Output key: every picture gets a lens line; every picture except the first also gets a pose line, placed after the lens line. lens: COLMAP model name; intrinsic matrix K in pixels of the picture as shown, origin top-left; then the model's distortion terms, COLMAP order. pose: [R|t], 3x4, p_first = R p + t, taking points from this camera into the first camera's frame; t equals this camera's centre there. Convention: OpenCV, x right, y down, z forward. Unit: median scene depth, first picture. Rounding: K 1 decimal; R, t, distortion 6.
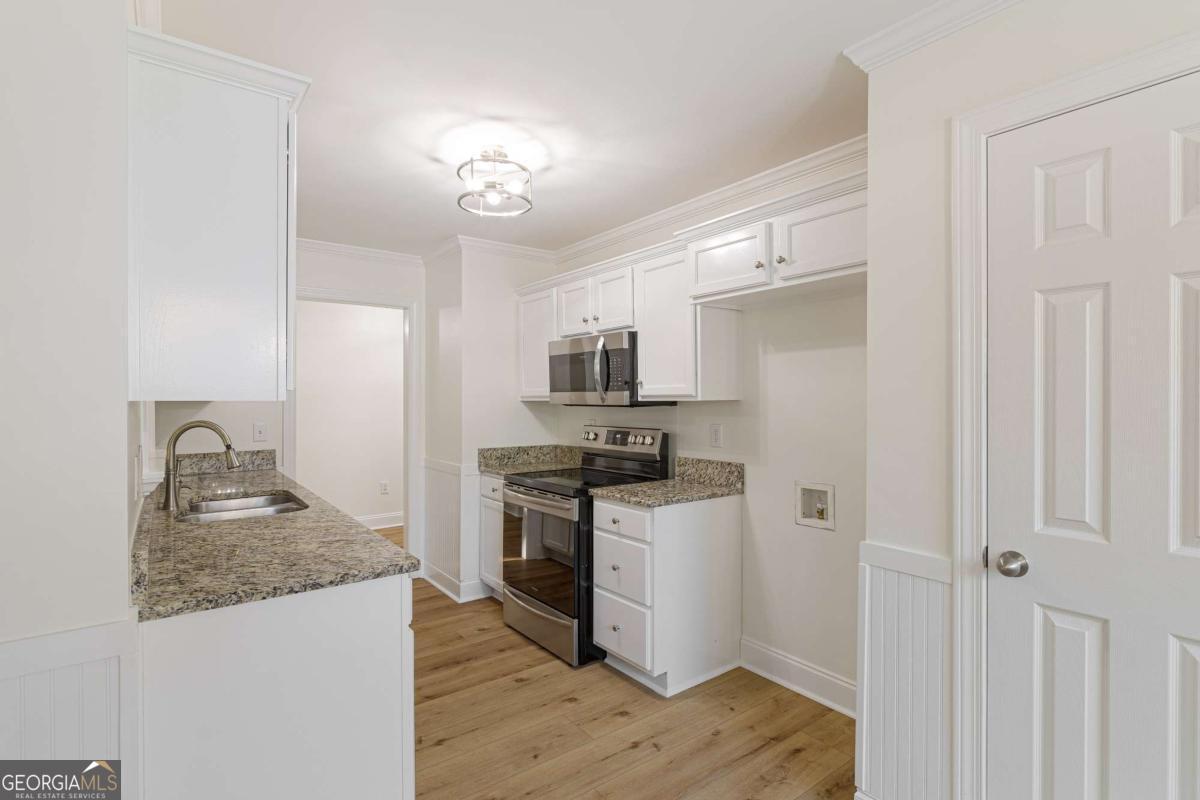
lens RADIAL K [[555.6, 0, 600.0], [0, 555.6, 400.0], [0, 0, 1]] dist [-0.006088, -0.000128]
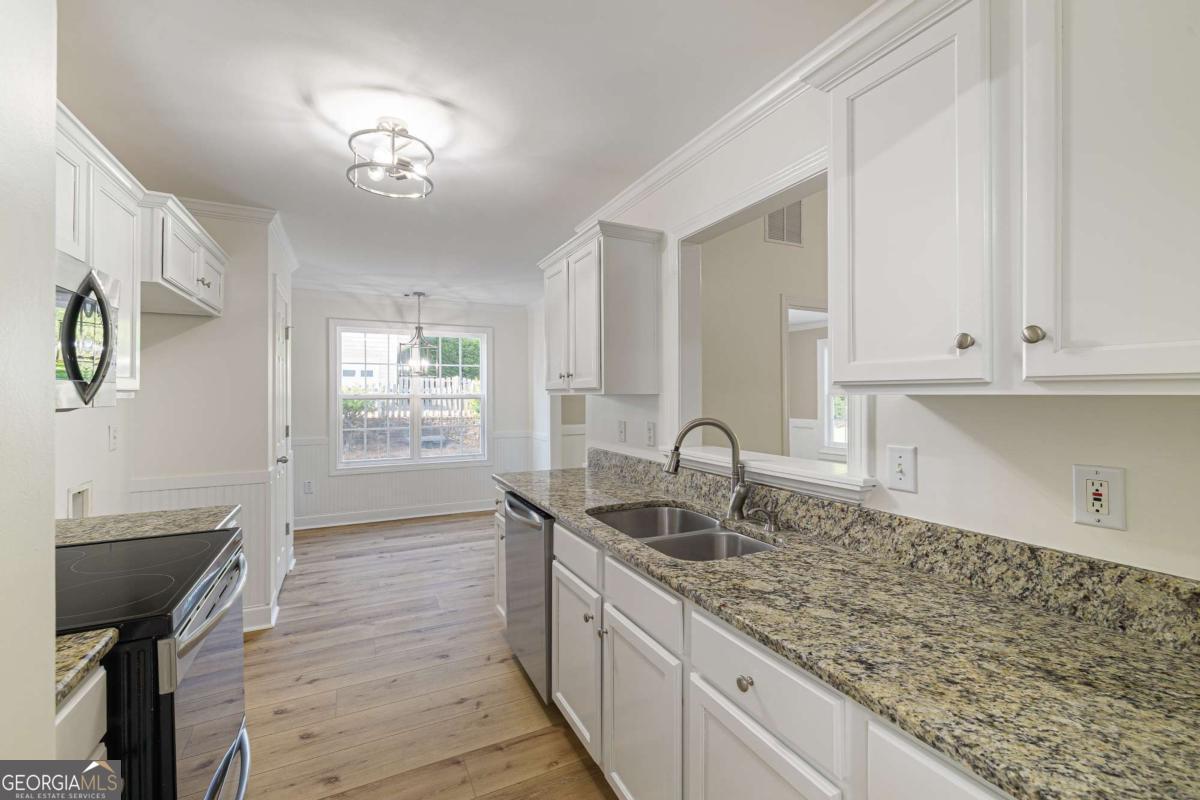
lens RADIAL K [[502.3, 0, 601.3], [0, 502.3, 392.5], [0, 0, 1]] dist [0.000091, 0.000227]
pose [[-0.980607, 0.000851, 0.195985, -0.665047], [0.000574, 0.999999, -0.001473, -0.003878], [-0.195986, -0.001332, -0.980606, 1.686611]]
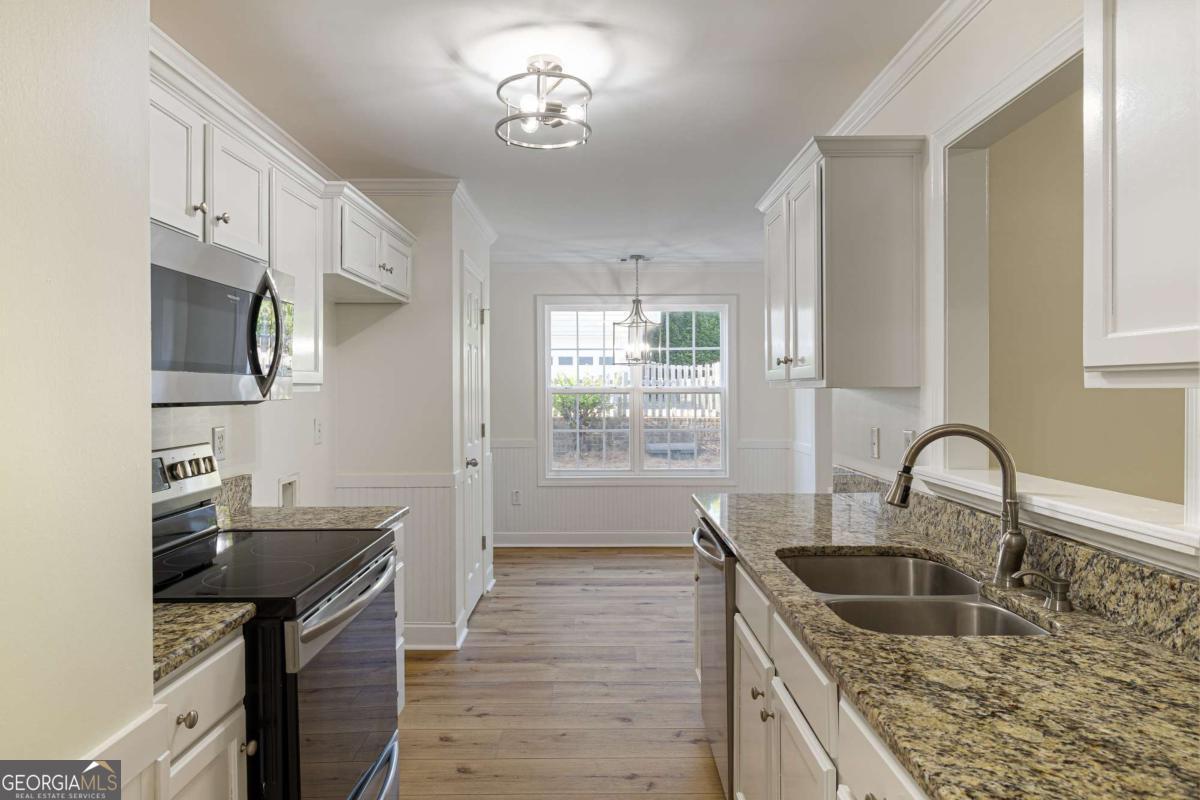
lens RADIAL K [[715.7, 0, 602.2], [0, 715.7, 392.1], [0, 0, 1]] dist [-0.002313, 0.001395]
pose [[-0.790930, -0.003170, 0.611899, -0.823099], [0.002369, 0.999963, 0.008242, -0.003991], [-0.611902, 0.007968, -0.790893, 1.672808]]
